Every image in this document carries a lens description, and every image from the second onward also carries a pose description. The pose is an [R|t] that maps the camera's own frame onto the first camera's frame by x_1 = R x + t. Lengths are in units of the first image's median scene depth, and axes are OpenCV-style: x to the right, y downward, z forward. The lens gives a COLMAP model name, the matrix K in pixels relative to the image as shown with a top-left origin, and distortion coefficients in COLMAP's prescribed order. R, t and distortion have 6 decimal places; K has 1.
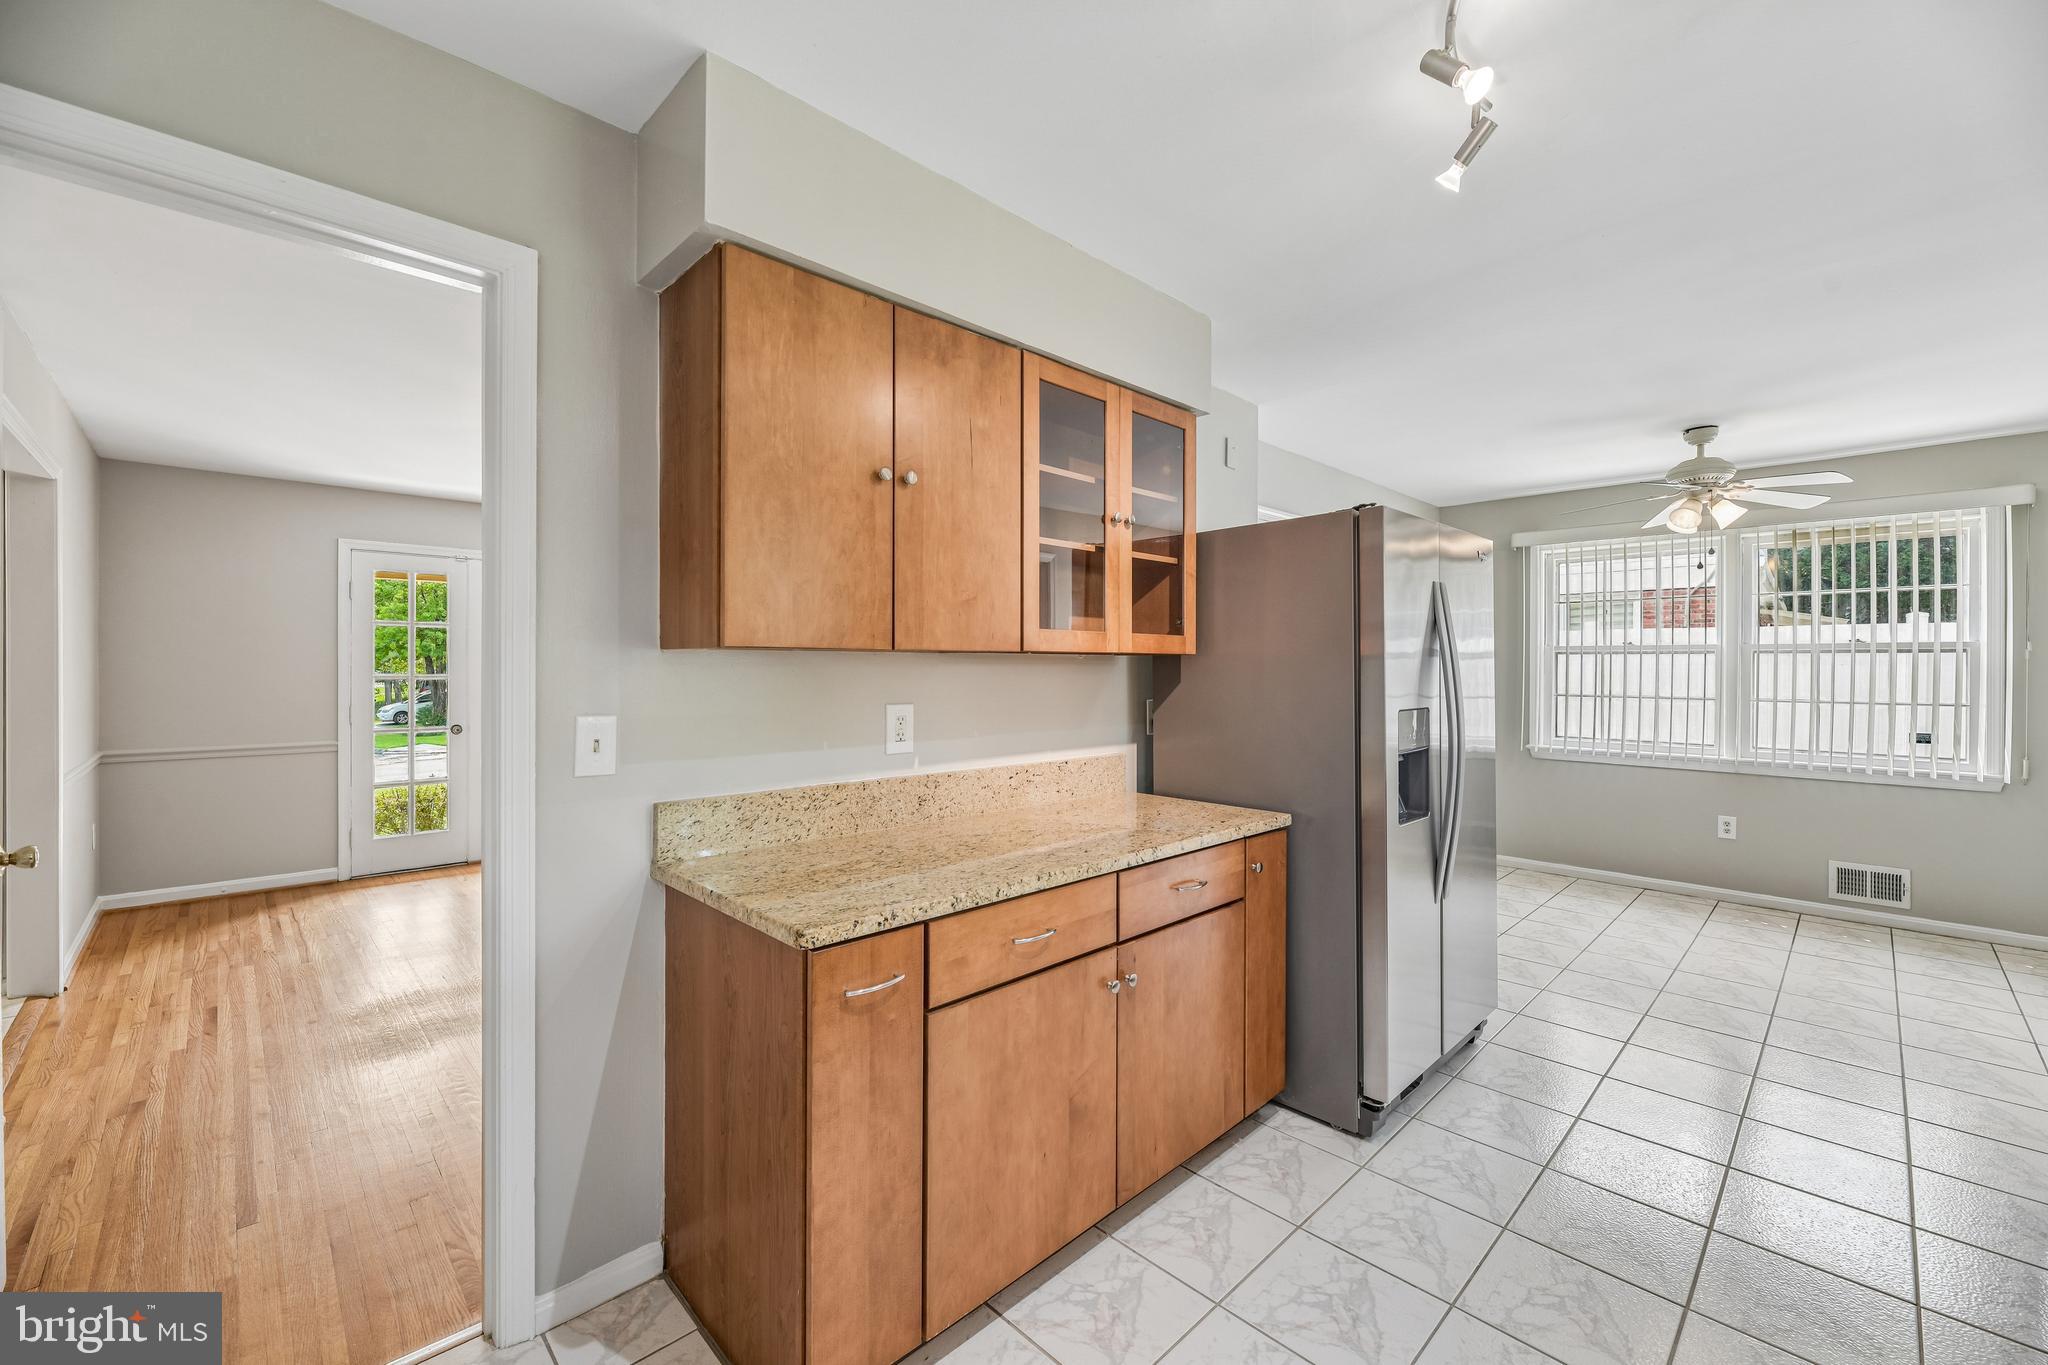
lens RADIAL K [[828.2, 0, 1032.8], [0, 828.2, 670.4], [0, 0, 1]] dist [-0.000242, -0.003953]
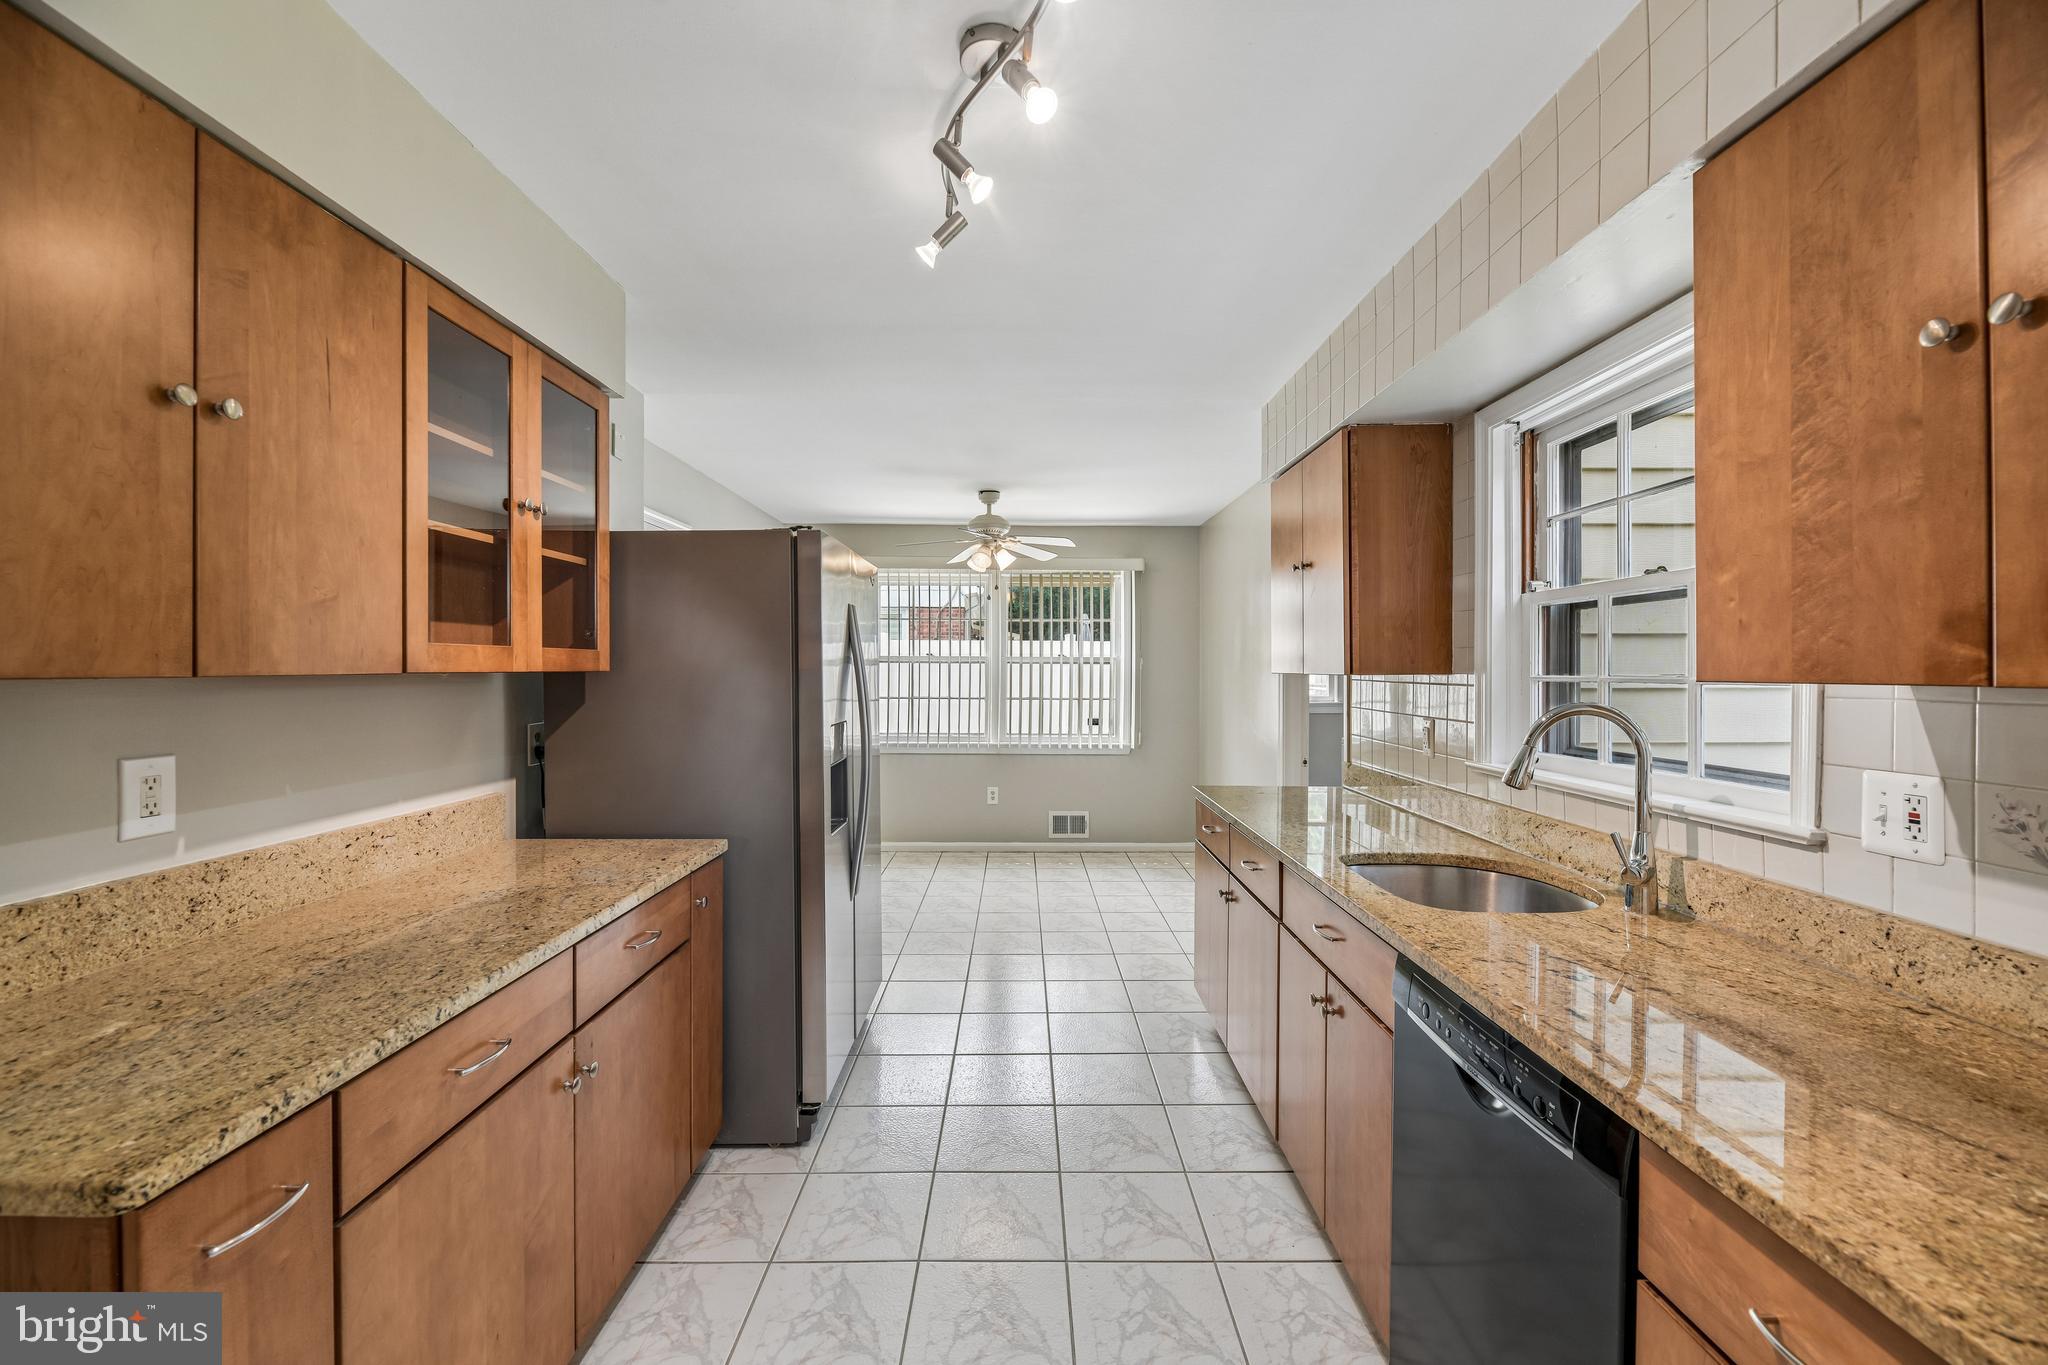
lens RADIAL K [[828.2, 0, 1036.6], [0, 828.2, 672.6], [0, 0, 1]] dist [-0.000242, -0.003953]
pose [[0.691717, -0.004251, 0.722156, -0.156433], [0.002832, 0.999991, 0.003174, -0.024756], [-0.722163, -0.000150, 0.691723, 0.093569]]
